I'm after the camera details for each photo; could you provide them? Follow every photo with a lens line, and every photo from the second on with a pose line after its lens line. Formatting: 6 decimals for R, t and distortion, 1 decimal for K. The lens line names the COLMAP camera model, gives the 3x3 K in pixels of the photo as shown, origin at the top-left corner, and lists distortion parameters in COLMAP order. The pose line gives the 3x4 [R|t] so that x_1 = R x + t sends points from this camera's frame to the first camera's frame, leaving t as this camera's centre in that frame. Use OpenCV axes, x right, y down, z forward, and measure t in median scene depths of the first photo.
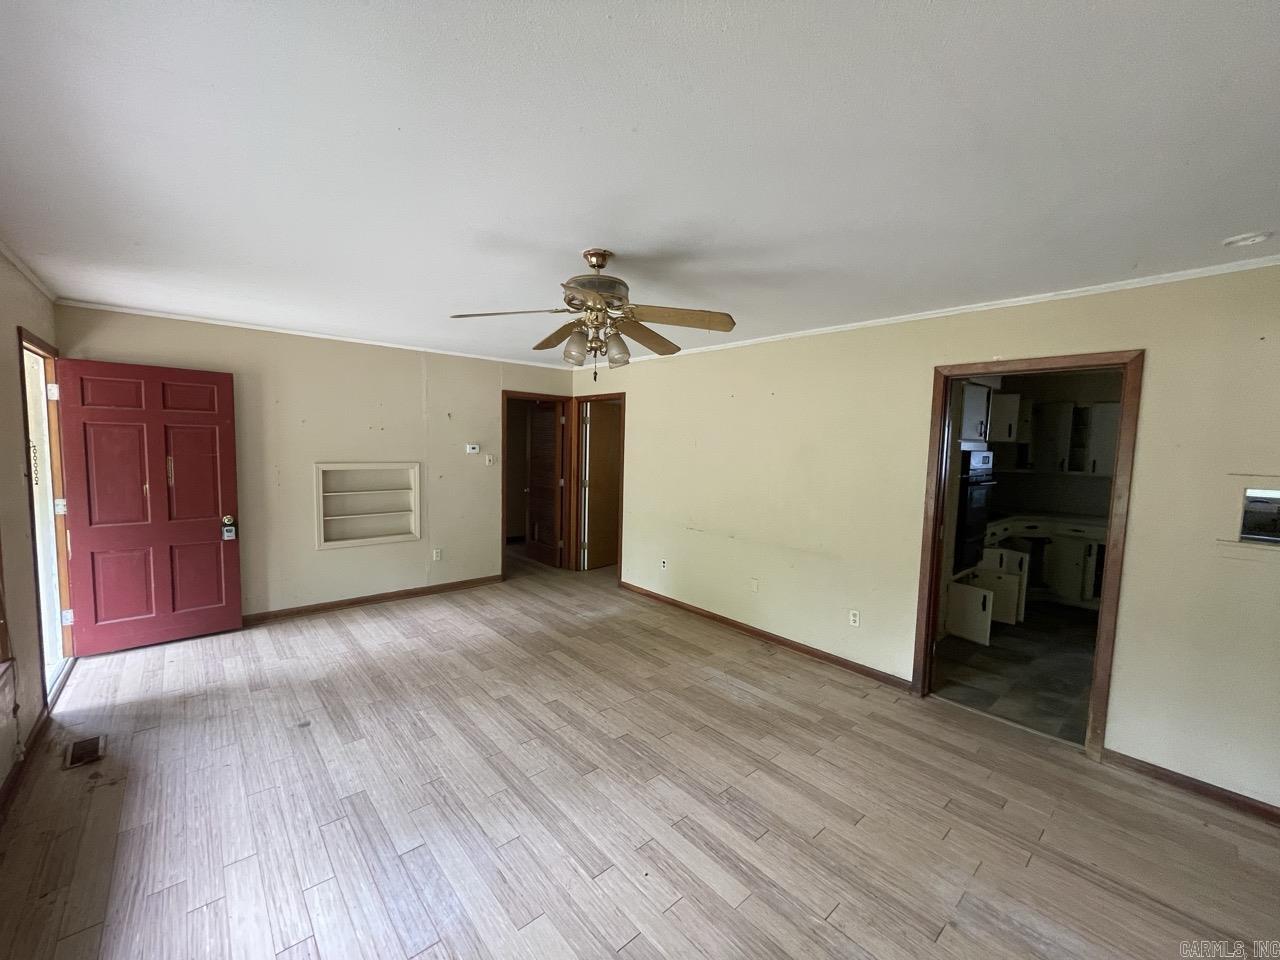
lens RADIAL K [[520.3, 0, 639.5], [0, 520.3, 479.7], [0, 0, 1]] dist [-0.003271, -0.000096]
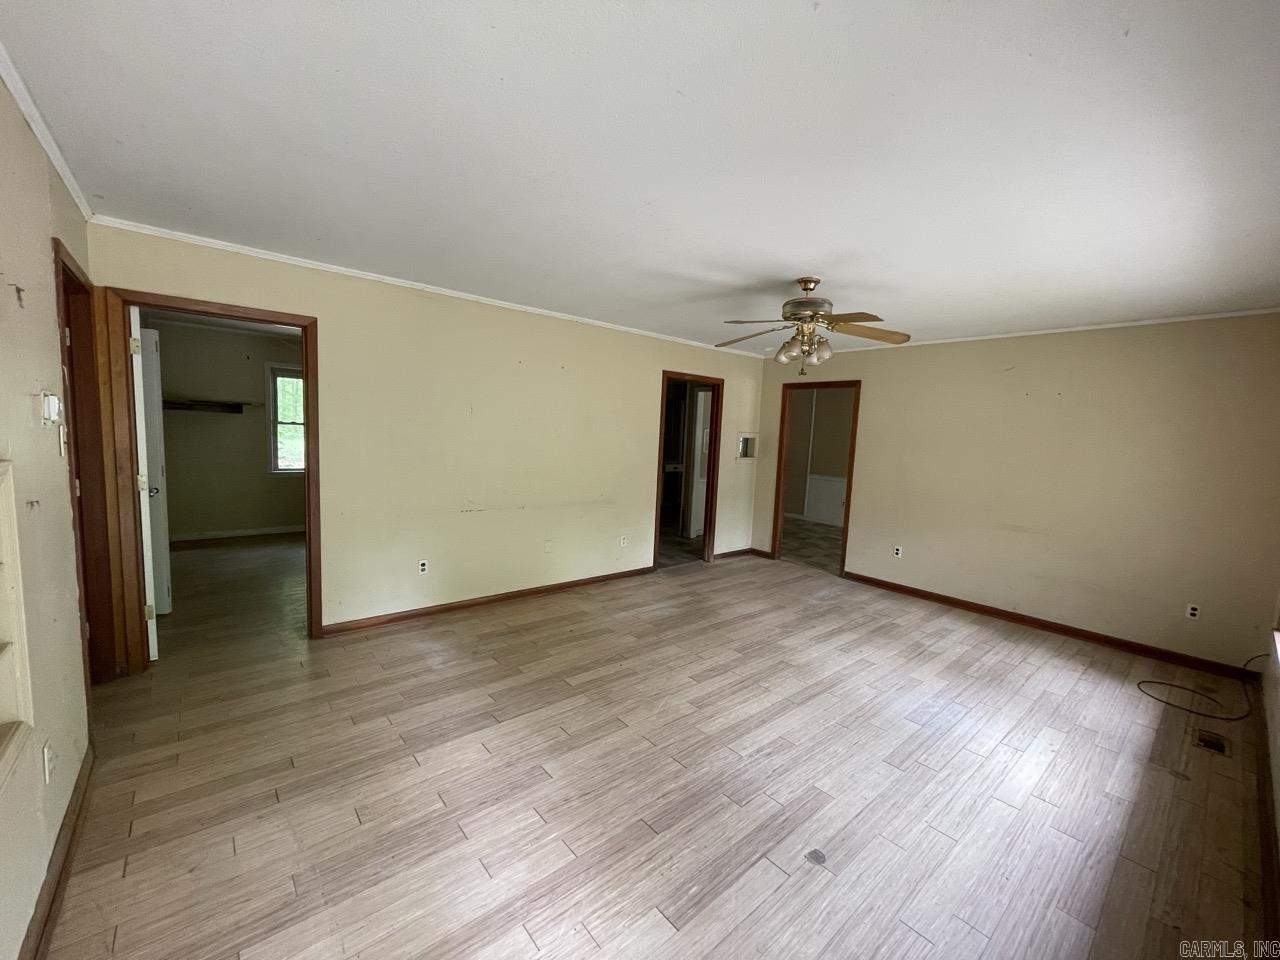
lens RADIAL K [[520.3, 0, 639.3], [0, 520.3, 480.1], [0, 0, 1]] dist [-0.003271, -0.000096]
pose [[0.011059, -0.120204, 0.992688, -1.185732], [0.029796, 0.992347, 0.119831, -0.078564], [-0.999495, 0.028253, 0.014556, 1.150370]]
